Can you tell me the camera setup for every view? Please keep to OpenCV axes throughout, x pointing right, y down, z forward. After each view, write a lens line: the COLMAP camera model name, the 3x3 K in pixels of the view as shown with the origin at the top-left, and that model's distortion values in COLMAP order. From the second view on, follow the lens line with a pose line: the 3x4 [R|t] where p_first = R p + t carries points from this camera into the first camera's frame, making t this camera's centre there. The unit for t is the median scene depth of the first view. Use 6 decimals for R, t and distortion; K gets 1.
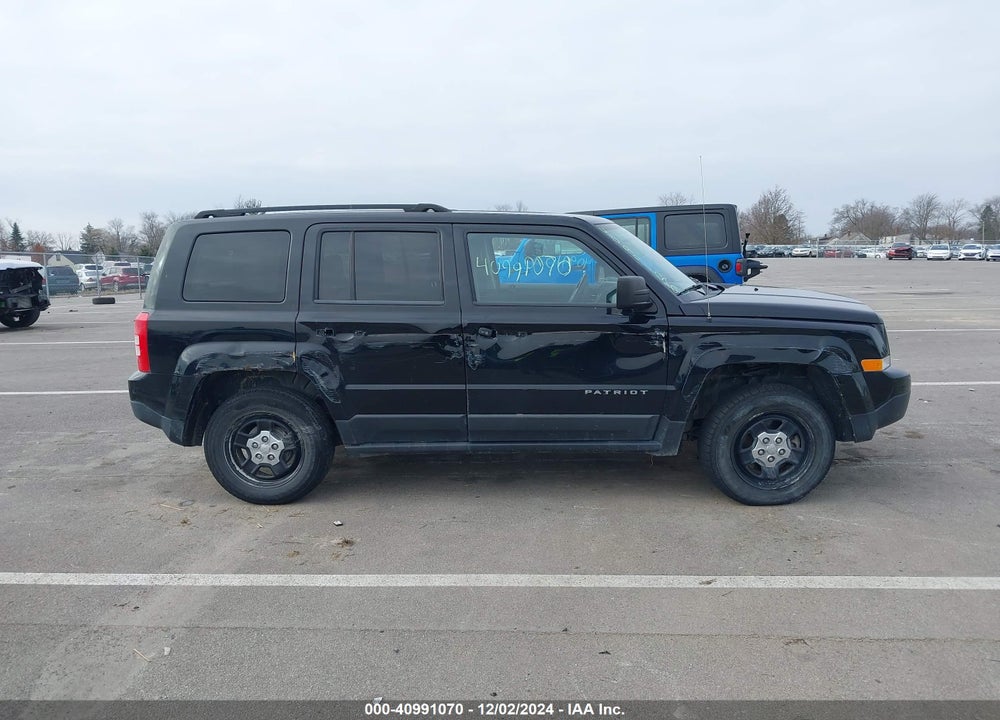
lens RADIAL K [[788.2, 0, 498.3], [0, 788.2, 341.4], [0, 0, 1]] dist [0.071366, -0.116983]
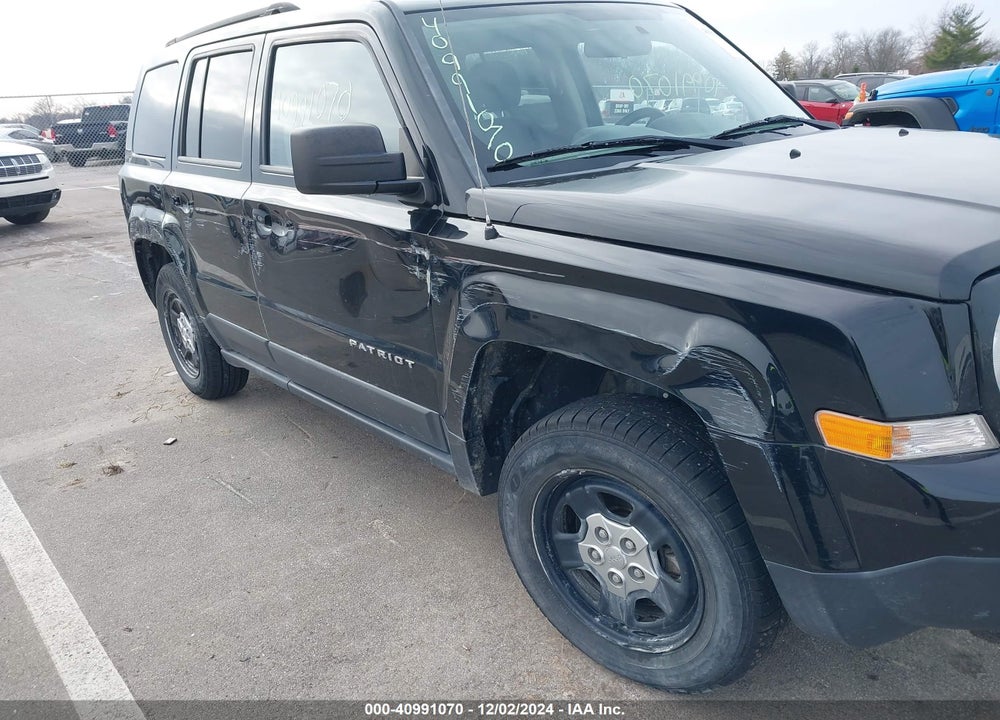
lens RADIAL K [[788.6, 0, 500.0], [0, 788.6, 360.0], [0, 0, 1]] dist [0.000858, -0.006981]
pose [[0.691992, 0.205472, -0.692046, 0.564417], [-0.036071, 0.967283, 0.251123, -0.066059], [0.721003, -0.148812, 0.676764, 0.687725]]
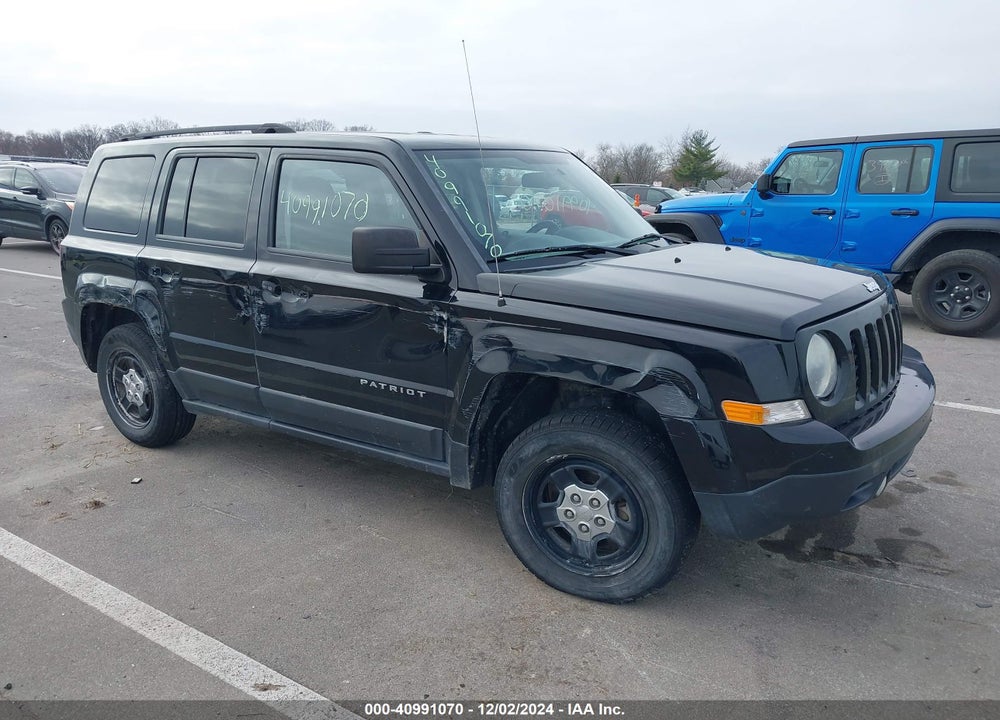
lens RADIAL K [[788.2, 0, 498.3], [0, 788.2, 341.4], [0, 0, 1]] dist [0.071366, -0.116983]
pose [[0.852661, 0.129122, -0.506258, 0.586448], [-0.084836, 0.990337, 0.109702, -0.065201], [0.515531, -0.050590, 0.855376, 0.423656]]
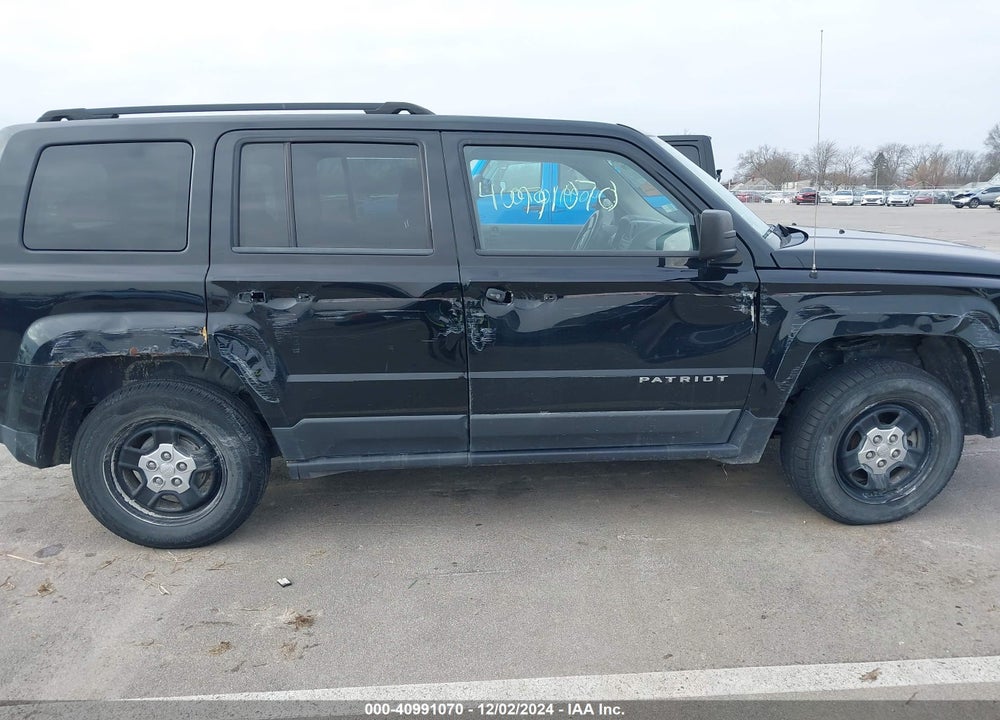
lens RADIAL K [[783.1, 0, 497.4], [0, 783.1, 361.6], [0, 0, 1]] dist [0.008127, -0.007085]
pose [[0.993478, -0.019313, 0.112379, -0.090988], [0.008545, 0.995391, 0.095522, -0.018654], [-0.113706, -0.093939, 0.989063, 0.327420]]
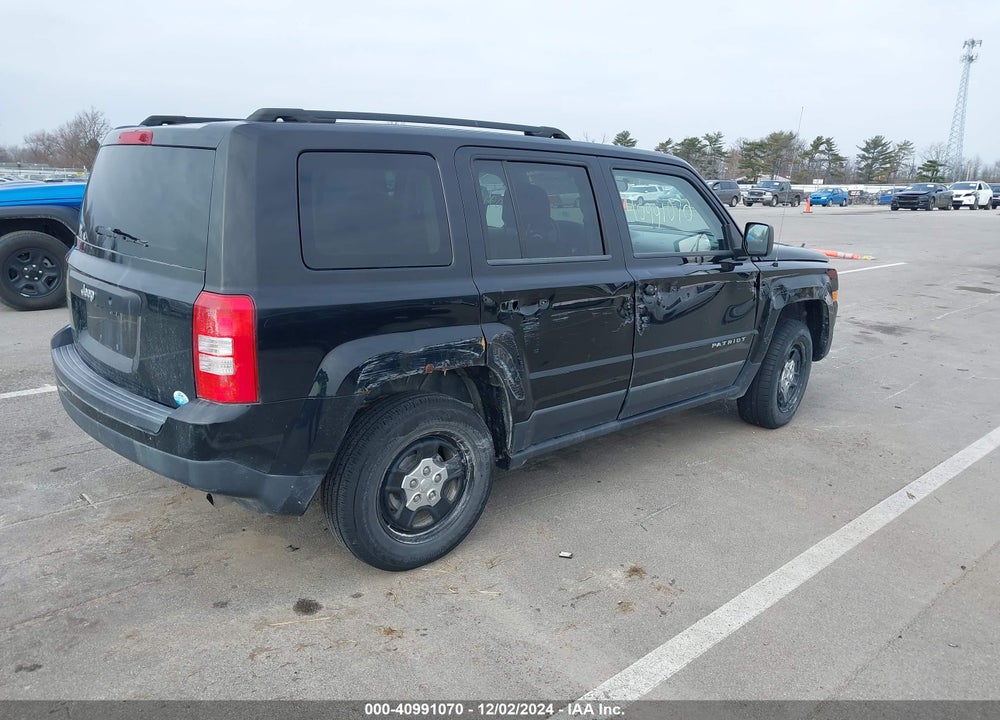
lens RADIAL K [[783.1, 0, 497.4], [0, 783.1, 361.6], [0, 0, 1]] dist [0.008127, -0.007085]
pose [[0.691031, -0.130547, 0.710939, -0.738033], [0.049551, 0.989797, 0.133588, -0.055904], [-0.721125, -0.057086, 0.690449, 0.523405]]
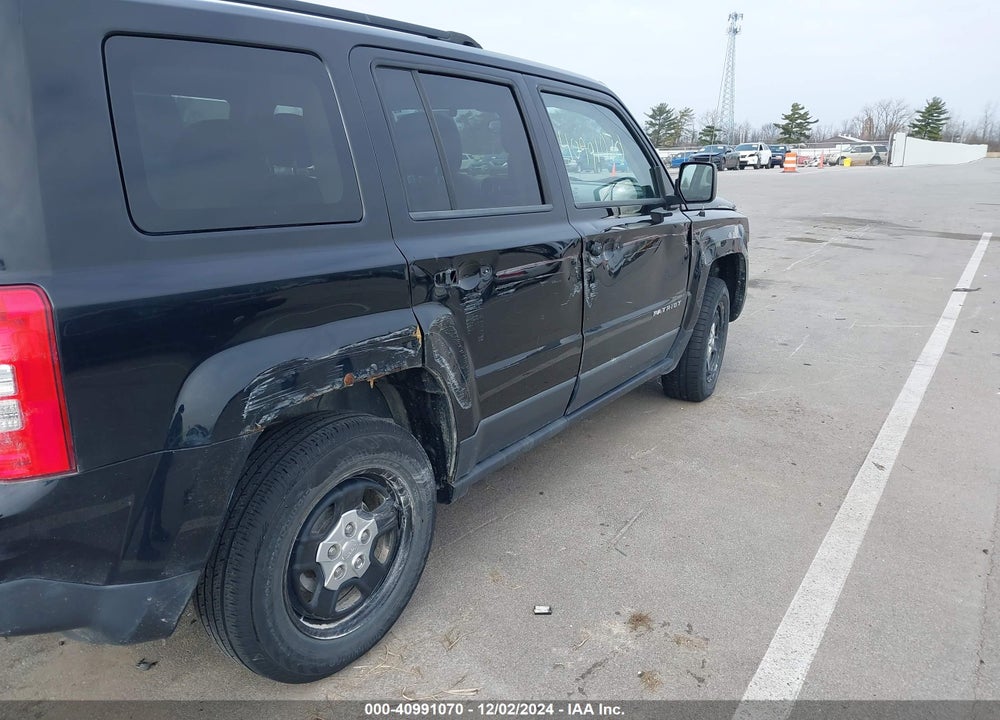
lens RADIAL K [[782.5, 0, 503.5], [0, 782.5, 366.3], [0, 0, 1]] dist [0.041381, -0.113008]
pose [[0.491655, -0.210141, 0.845054, -0.633695], [0.093310, 0.977571, 0.188806, -0.046300], [-0.865776, -0.013976, 0.500236, 0.726269]]
